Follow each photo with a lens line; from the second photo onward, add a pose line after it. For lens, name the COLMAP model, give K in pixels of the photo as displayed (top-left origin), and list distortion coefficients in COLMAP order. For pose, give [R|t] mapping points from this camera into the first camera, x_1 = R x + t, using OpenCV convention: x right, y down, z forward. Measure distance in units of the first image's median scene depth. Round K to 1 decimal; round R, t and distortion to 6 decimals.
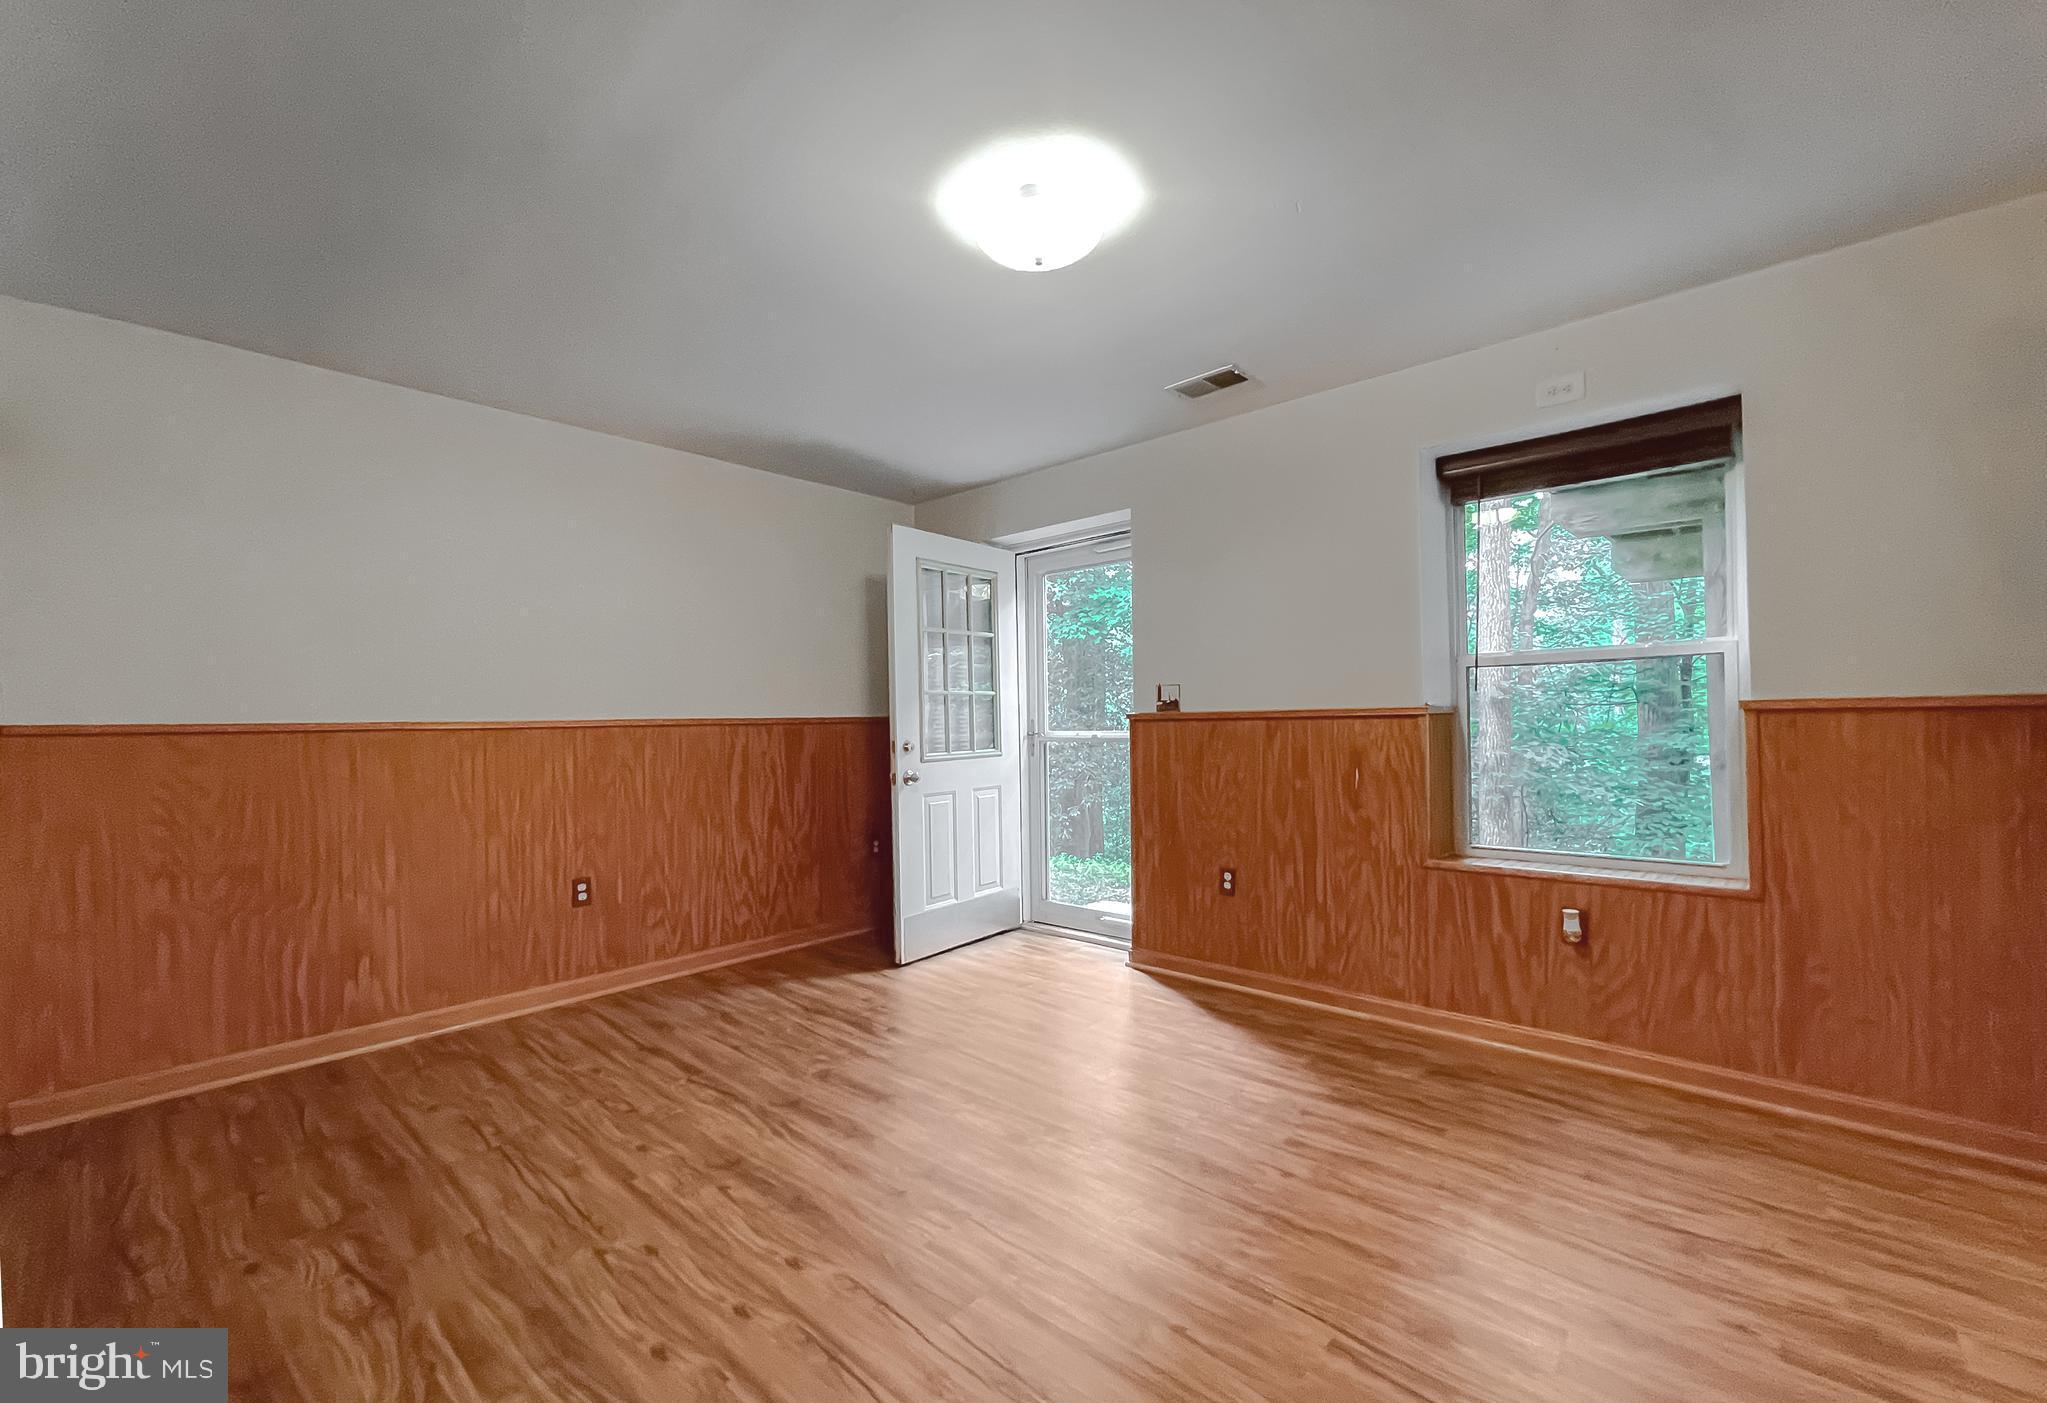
lens RADIAL K [[855.2, 0, 1014.5], [0, 855.2, 712.6], [0, 0, 1]] dist [-0.003382, -0.000922]
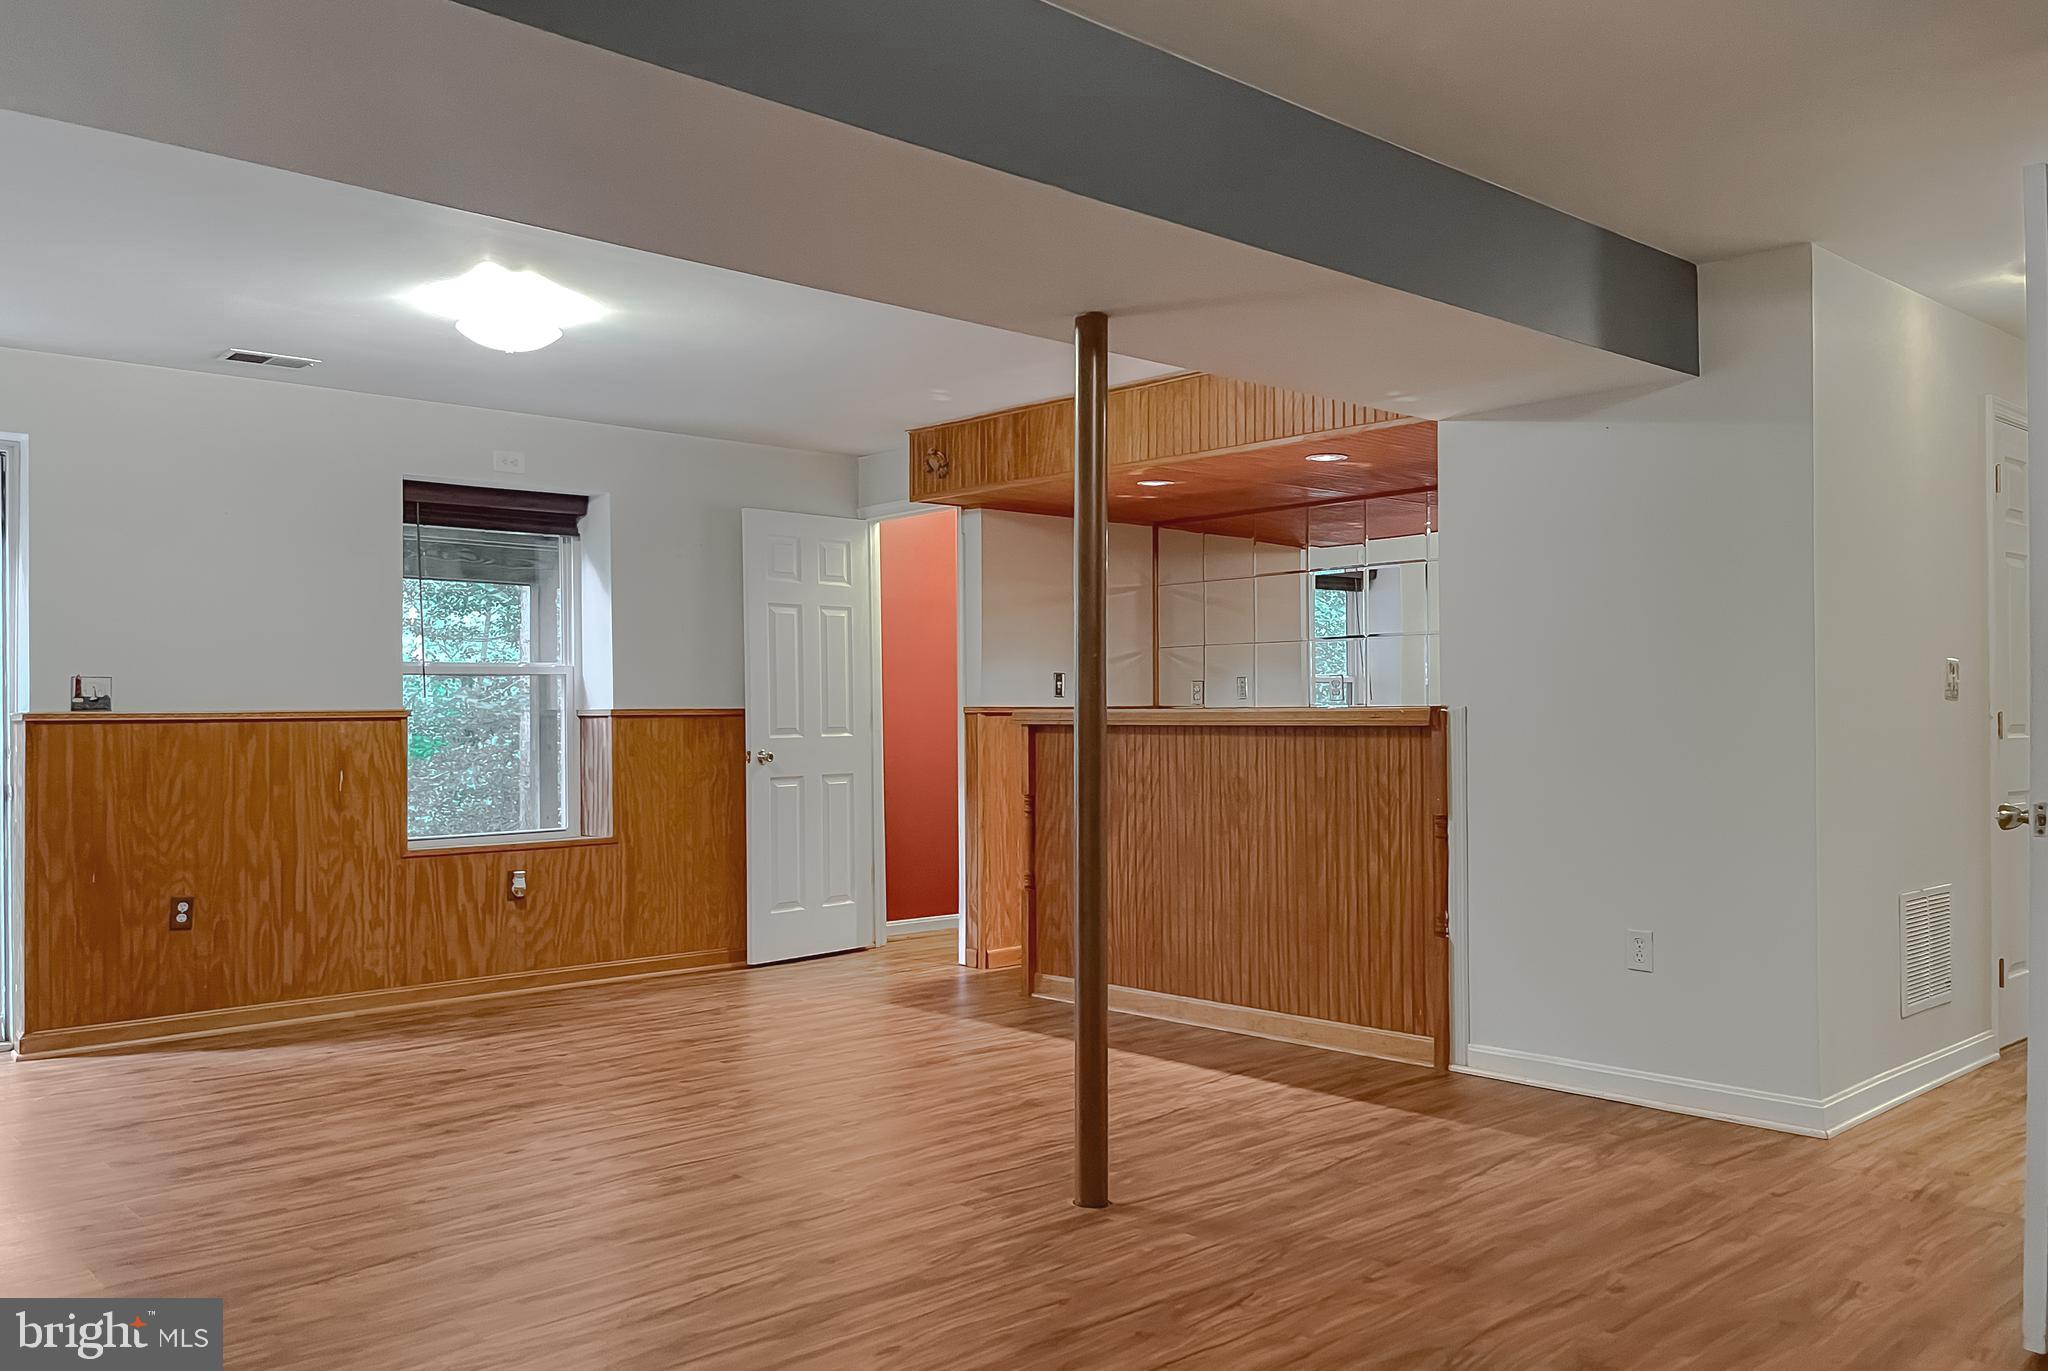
lens RADIAL K [[1598.0, 0, 1029.1], [0, 1598.0, 686.6], [0, 0, 1]] dist [0.028891, -0.000838]
pose [[0.082965, 0.030619, 0.996082, -1.488596], [0.001001, 0.999525, -0.030808, 0.027348], [-0.996552, 0.003553, 0.082895, 0.038353]]
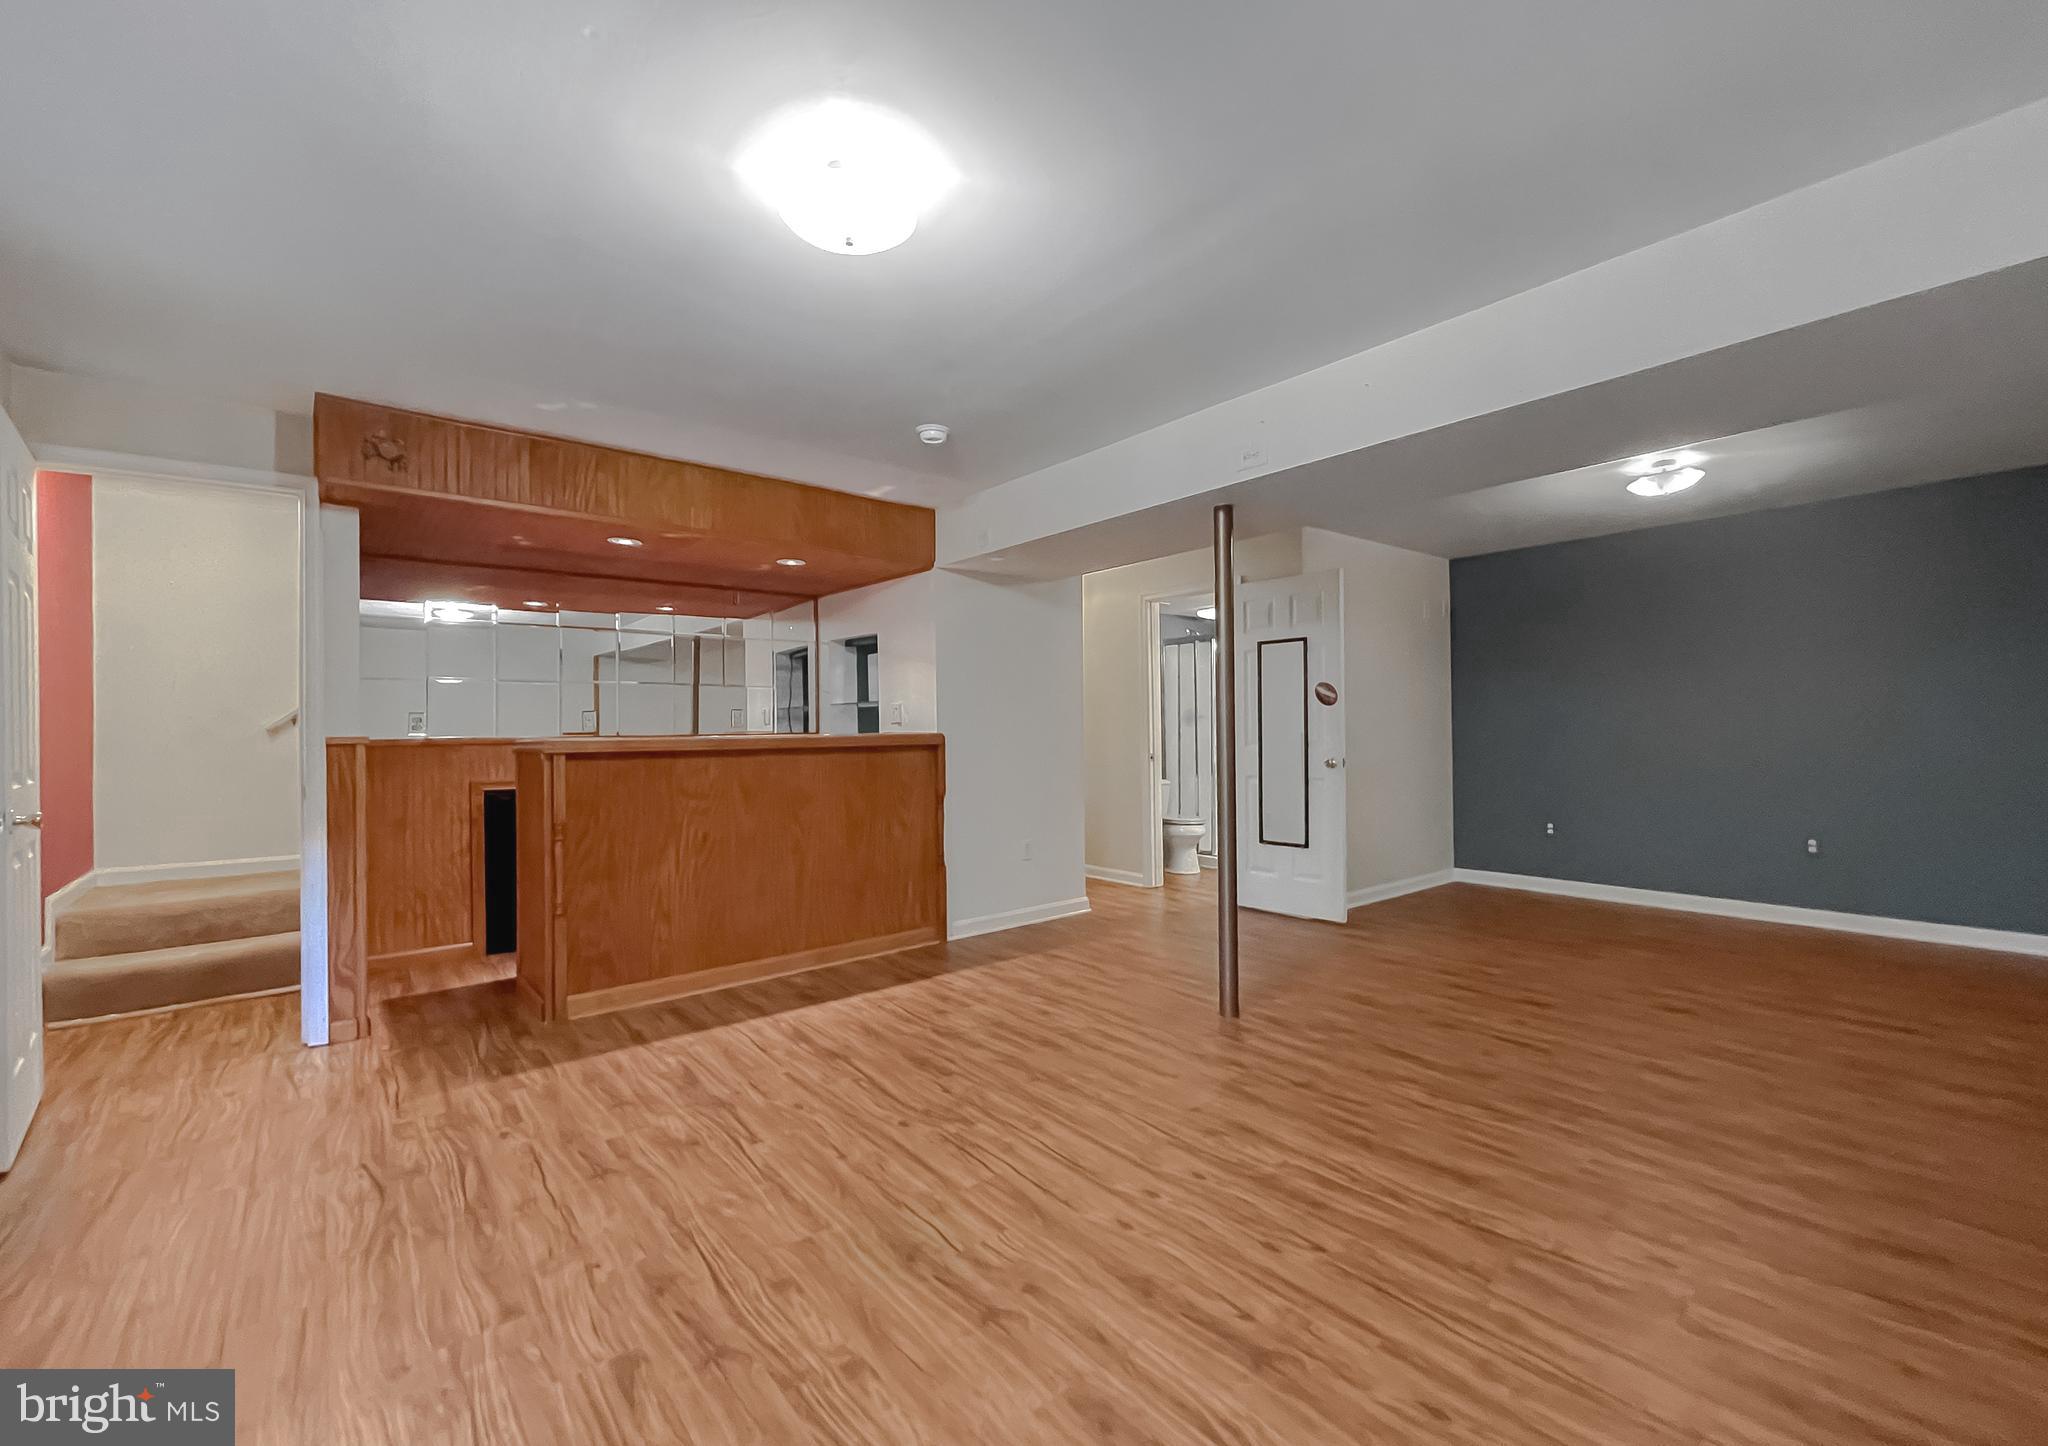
lens RADIAL K [[867.7, 0, 1025.8], [0, 867.7, 729.2], [0, 0, 1]] dist [-0.001198, -0.000023]
pose [[-0.989331, 0.027324, 0.143097, -0.182924], [0.026801, 0.999625, -0.005582, 0.003473], [-0.143196, -0.001687, -0.989693, 1.255879]]
